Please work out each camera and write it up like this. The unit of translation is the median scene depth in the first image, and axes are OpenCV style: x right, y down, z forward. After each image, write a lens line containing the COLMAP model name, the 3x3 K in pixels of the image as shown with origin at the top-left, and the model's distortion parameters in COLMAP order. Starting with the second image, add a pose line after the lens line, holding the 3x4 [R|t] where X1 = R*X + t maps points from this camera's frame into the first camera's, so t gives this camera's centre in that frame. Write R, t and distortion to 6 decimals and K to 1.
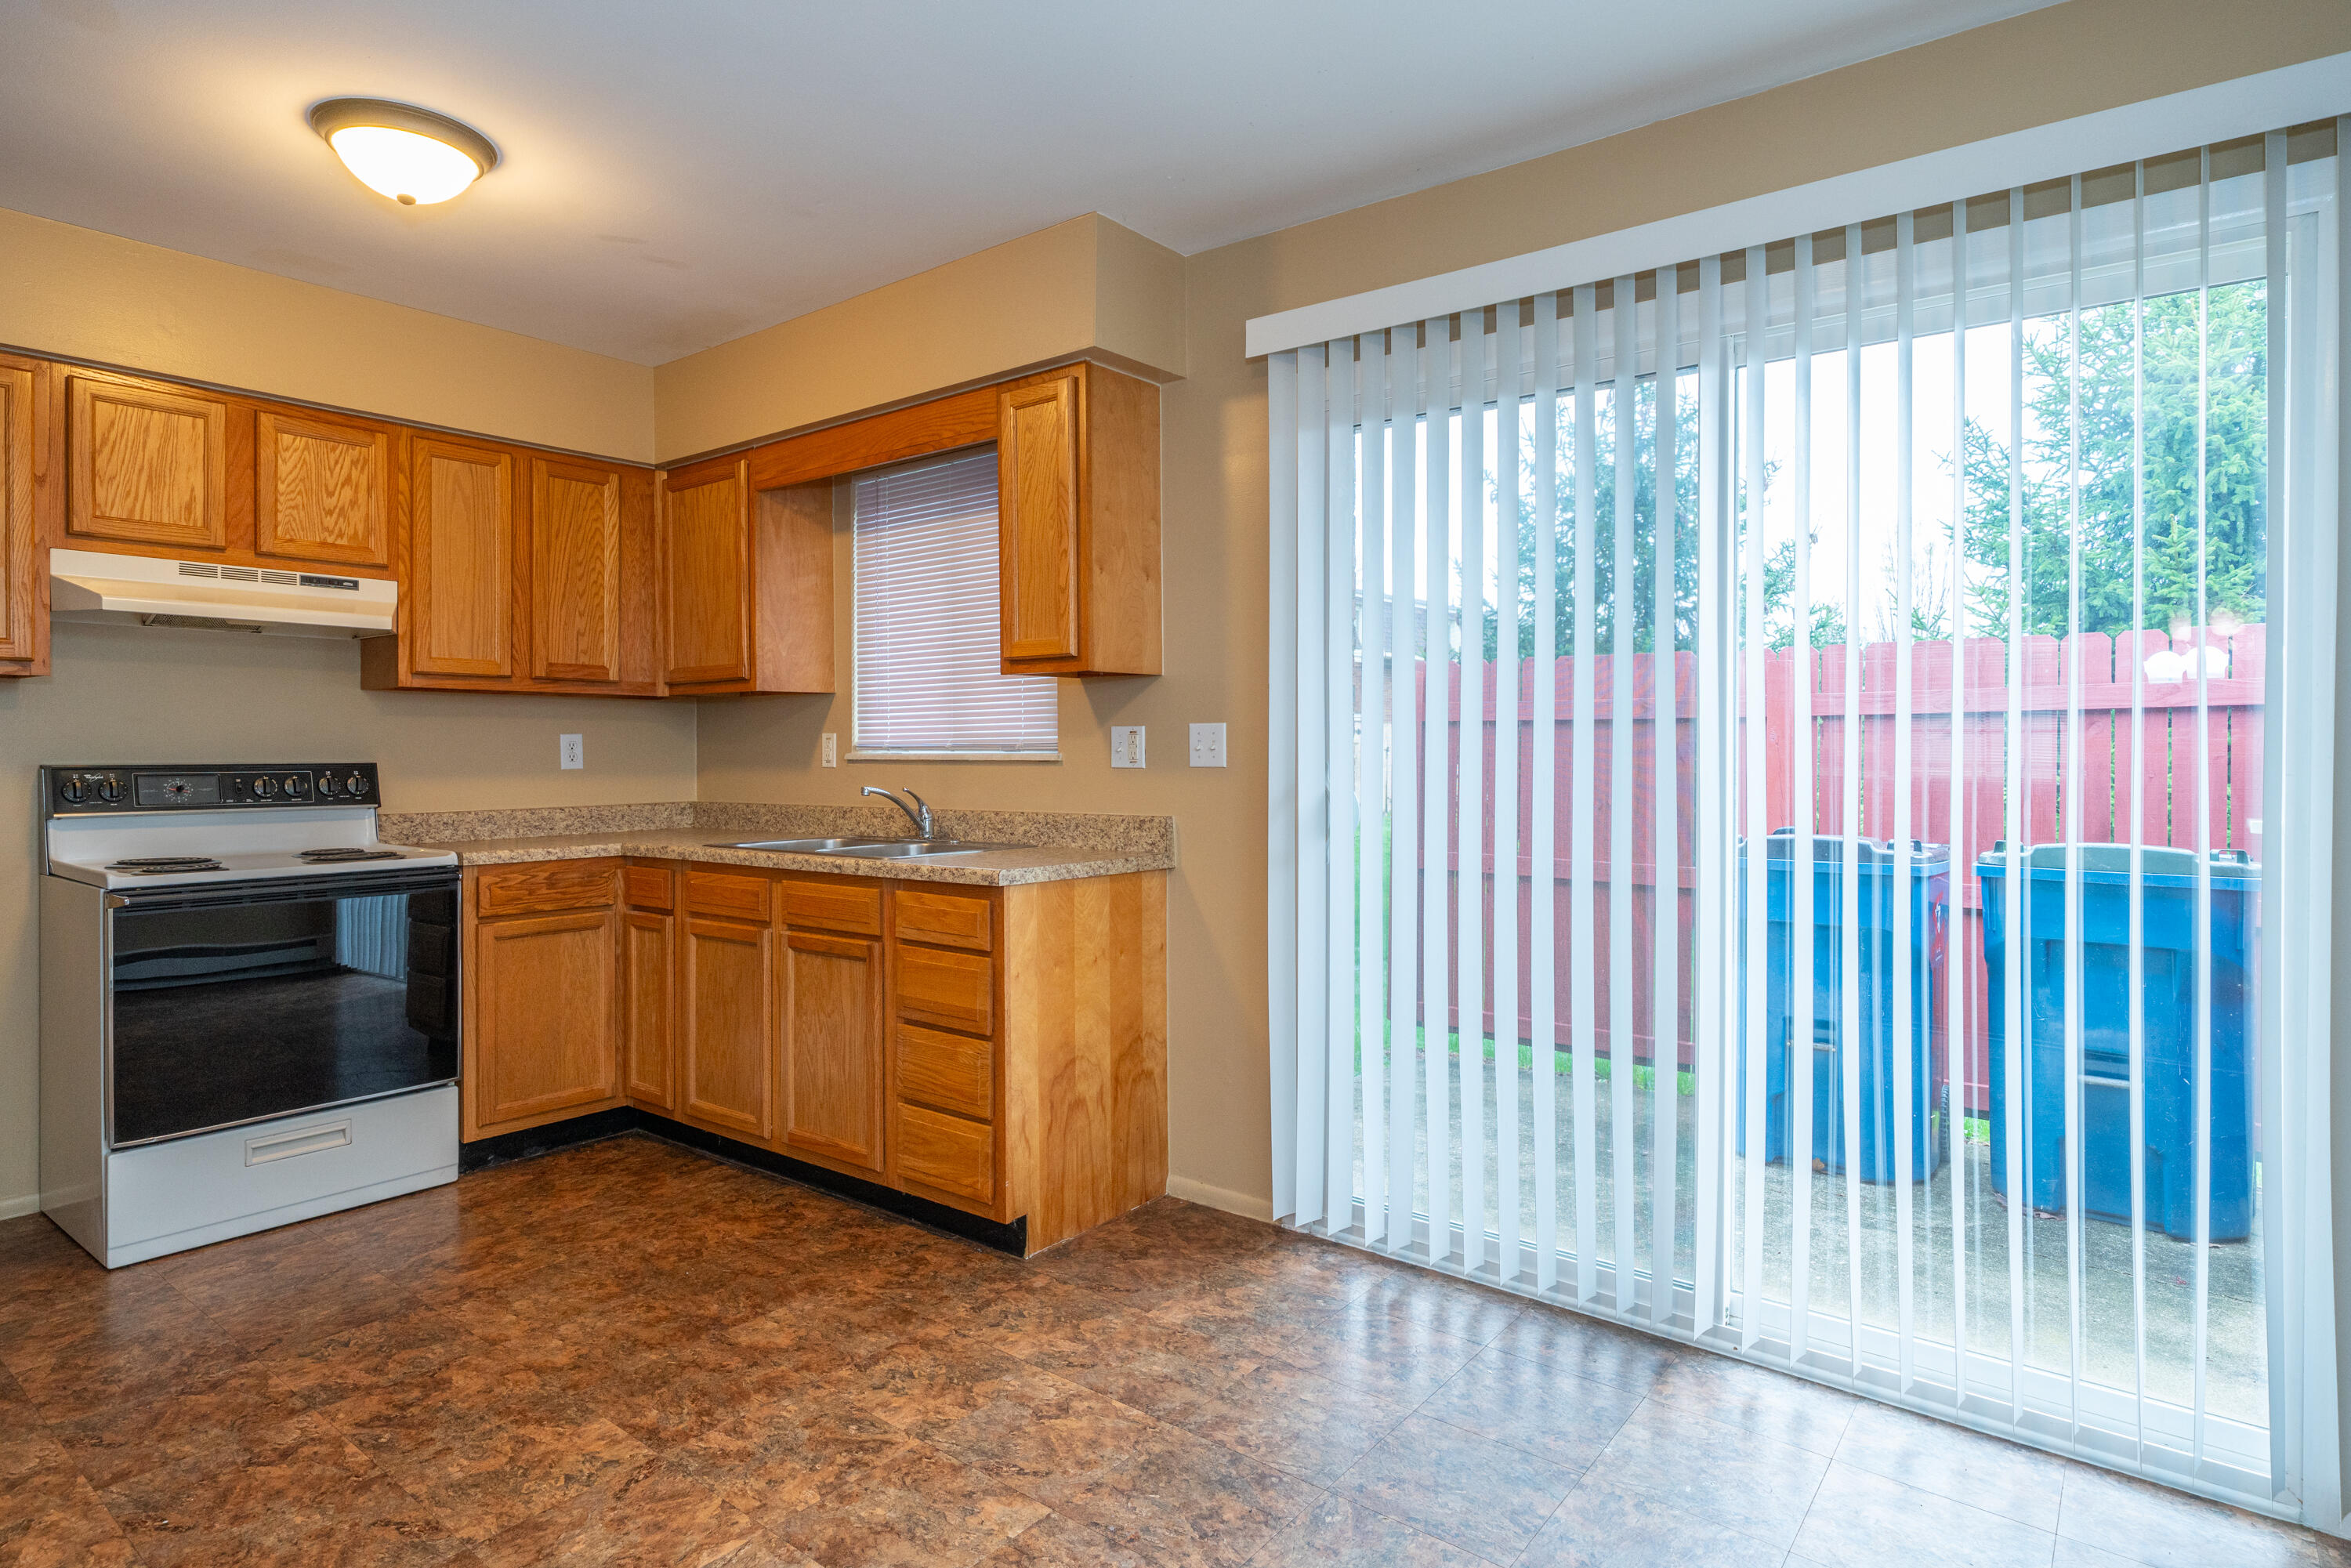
lens RADIAL K [[1218.8, 0, 1147.1], [0, 1218.8, 750.2], [0, 0, 1]] dist [-0.001233, 0.000534]
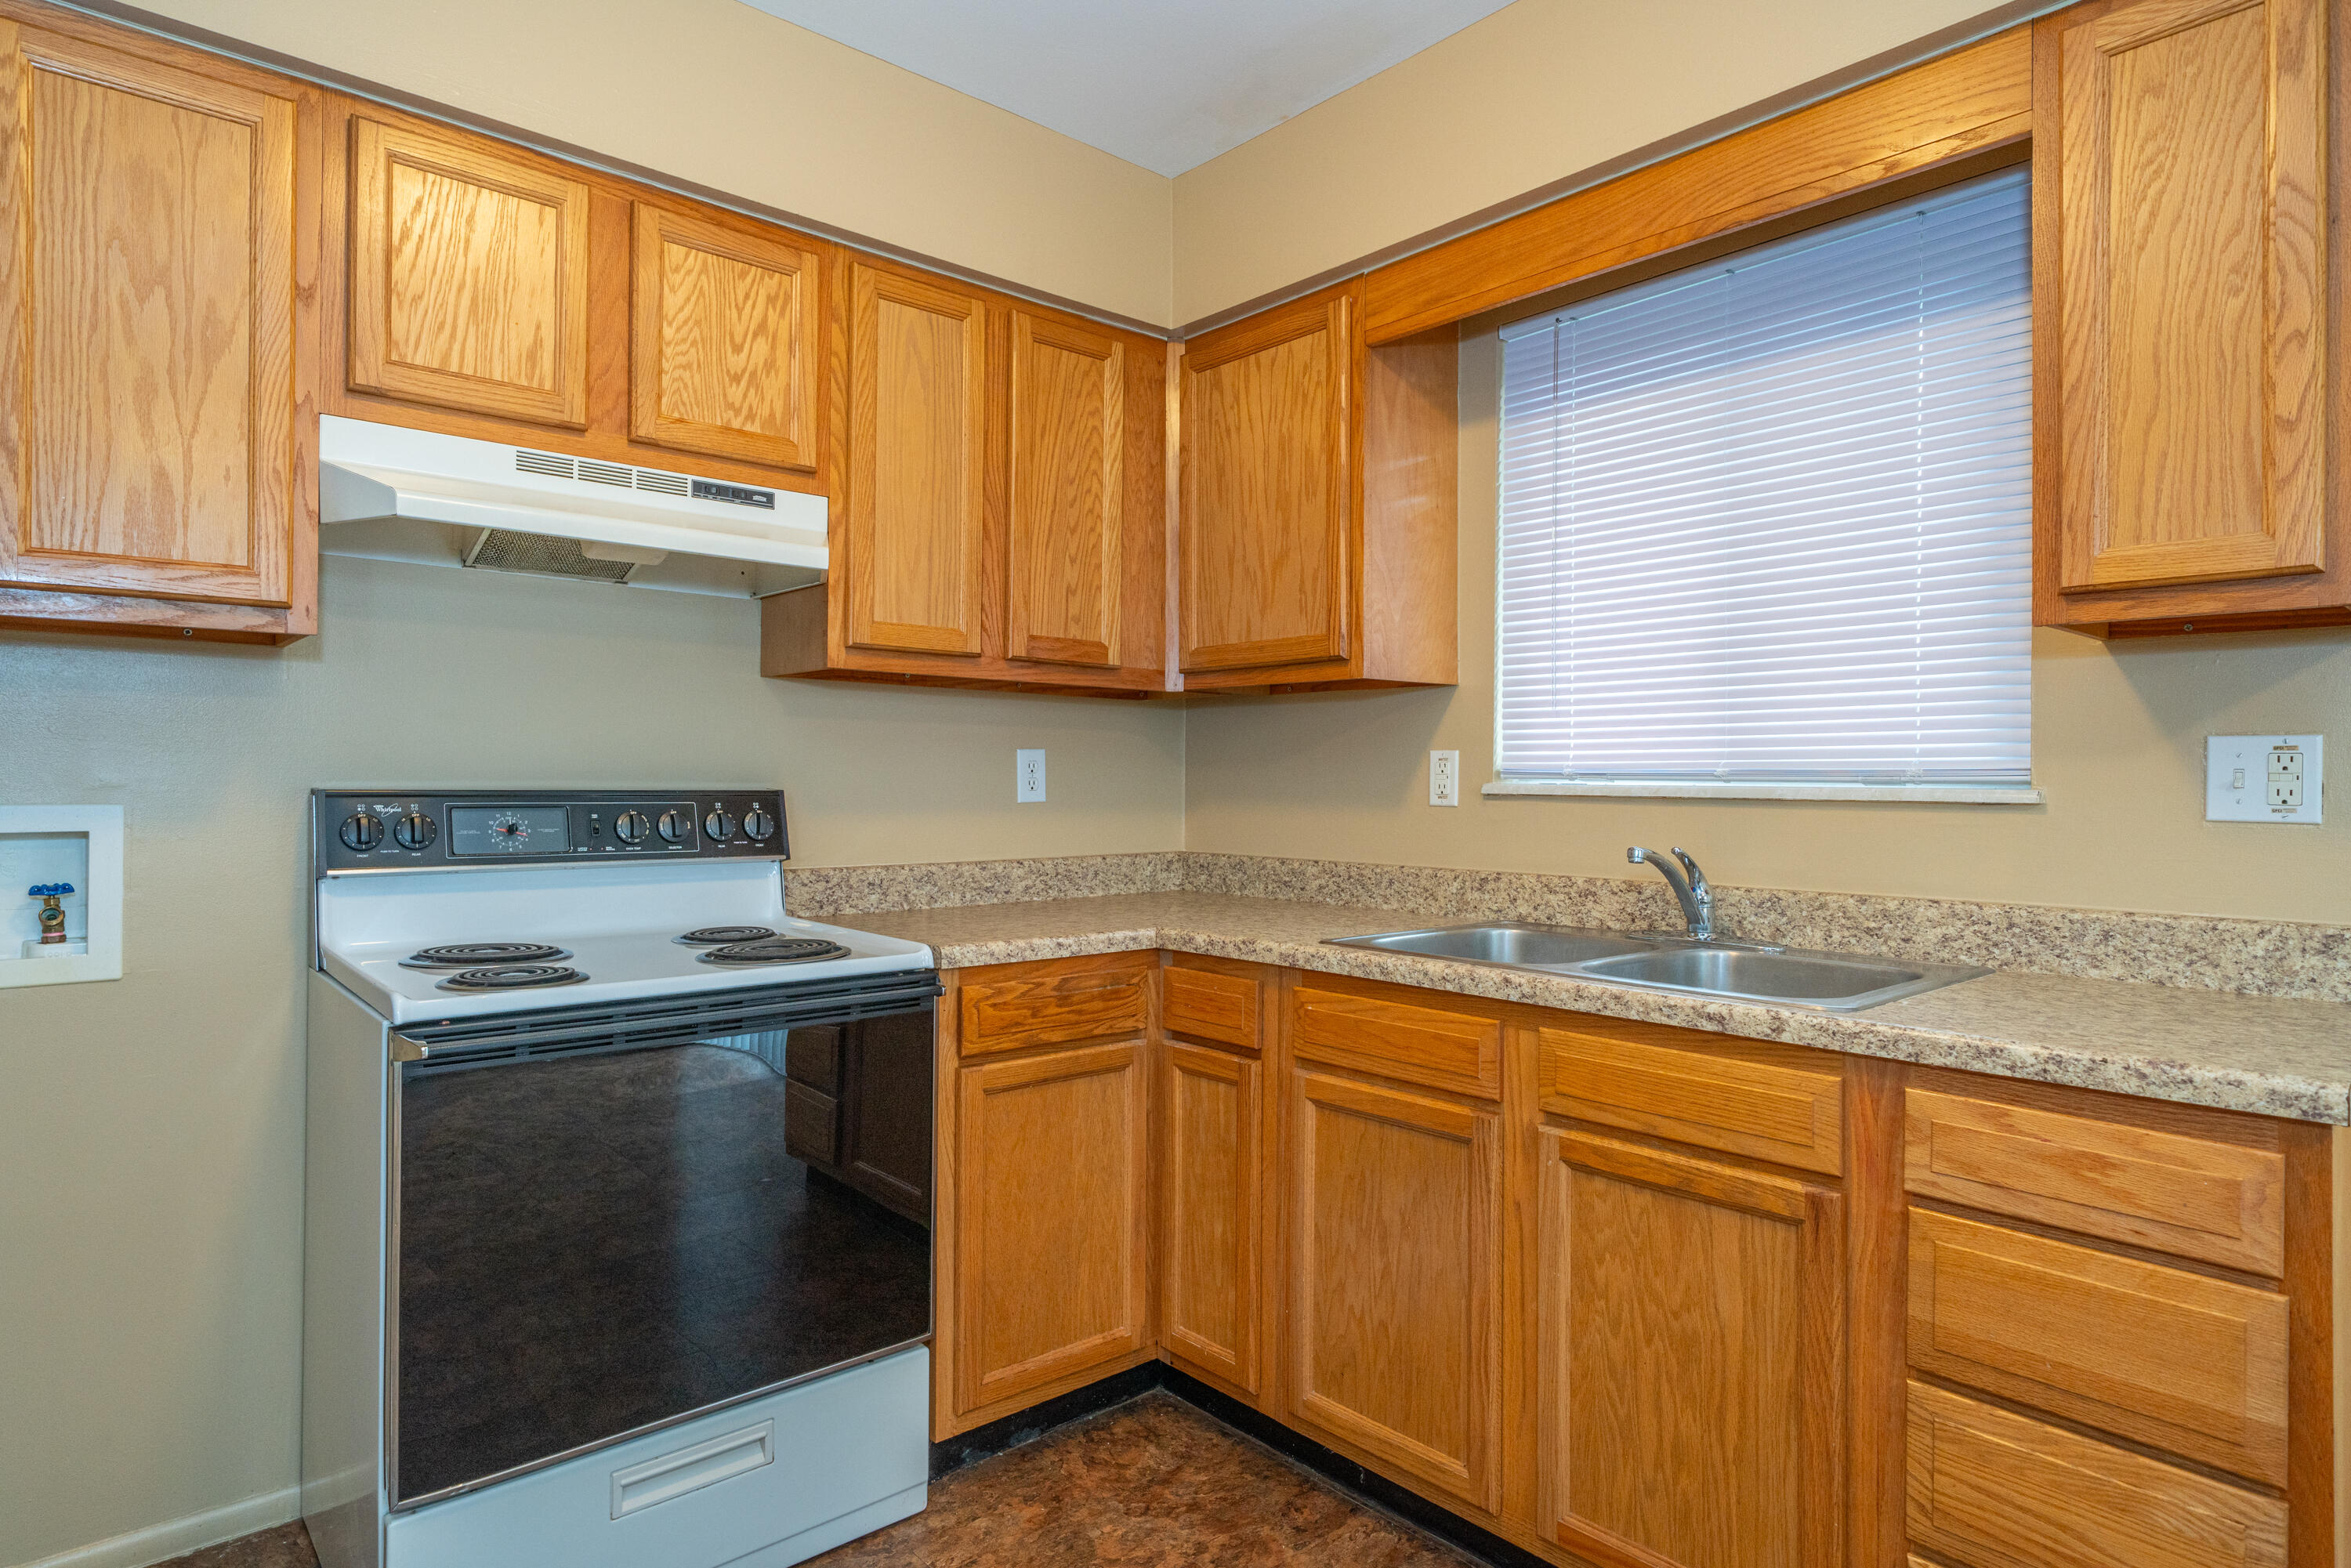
lens RADIAL K [[1276.0, 0, 1181.1], [0, 1276.0, 774.2], [0, 0, 1]] dist [0.003055, -0.000651]
pose [[0.983453, 0.010570, -0.180857, -0.343168], [-0.011254, 0.999933, -0.002757, 0.001785], [0.180816, 0.004746, 0.983505, 0.423995]]
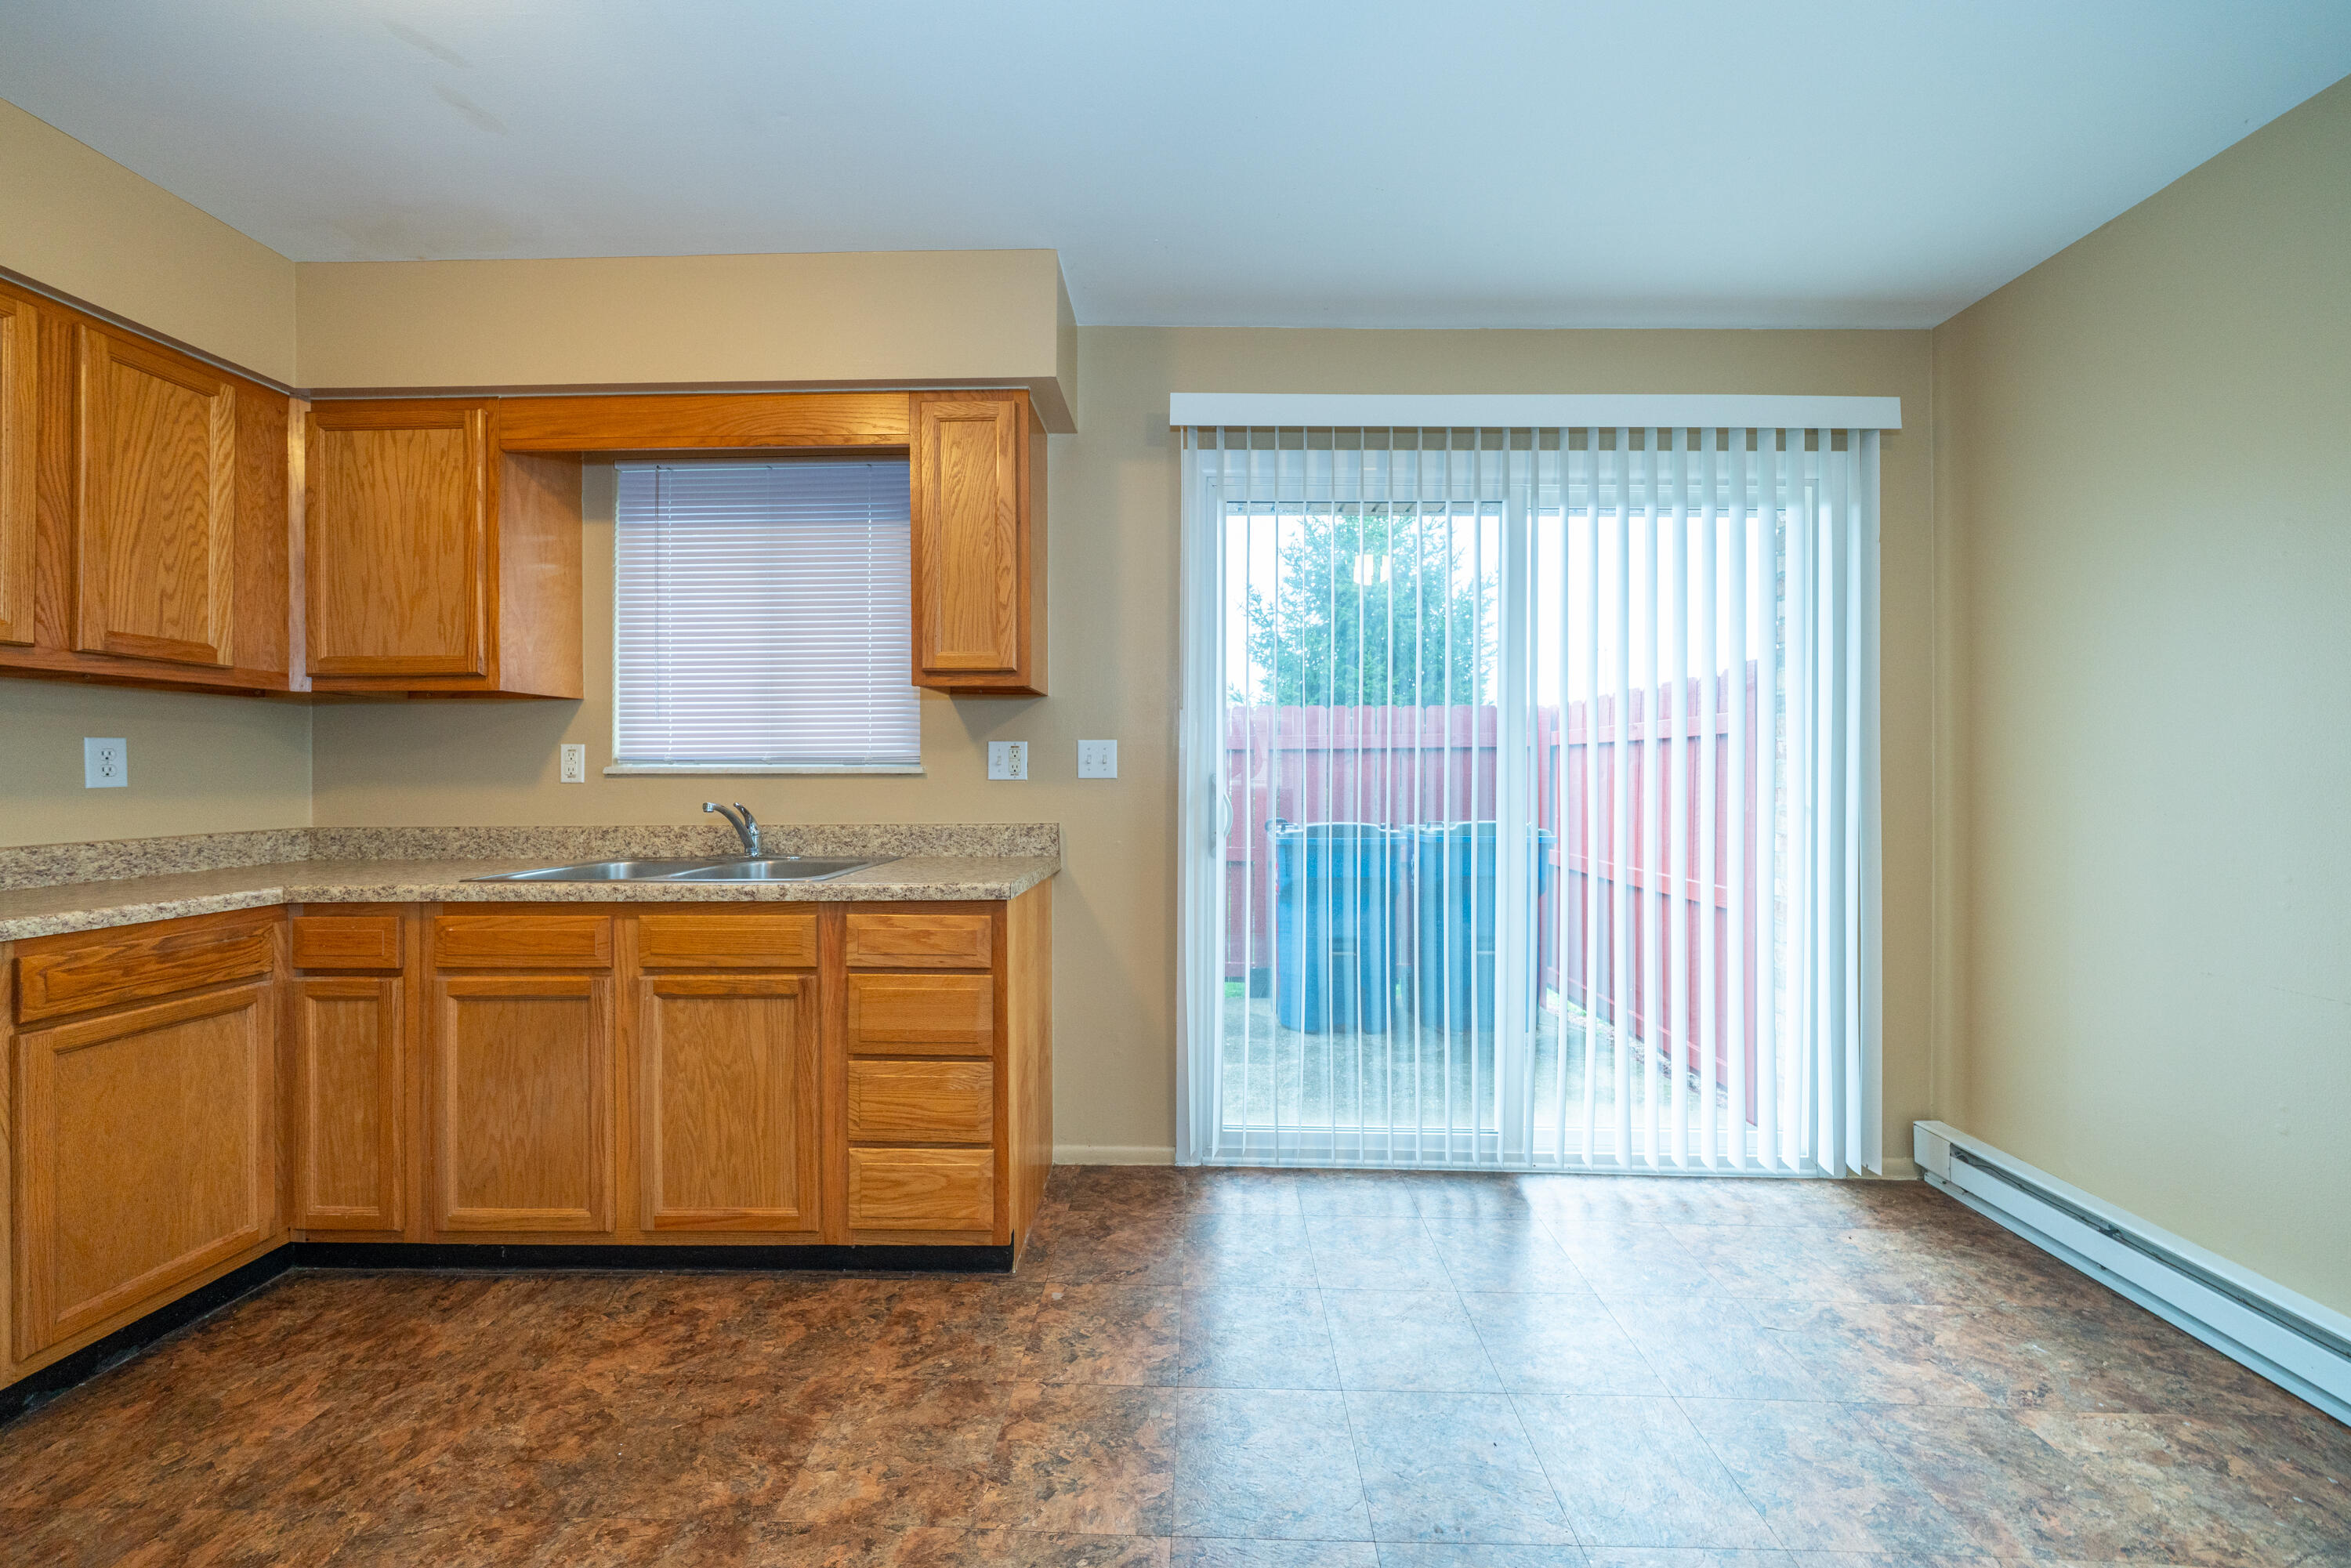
lens RADIAL K [[824.2, 0, 1174.1], [0, 824.2, 771.3], [0, 0, 1]] dist [-0.006025, 0.000254]
pose [[0.802496, 0.003350, 0.596648, -0.332567], [-0.000949, 0.999990, -0.004340, 0.009927], [-0.596657, 0.002917, 0.802491, 0.322152]]
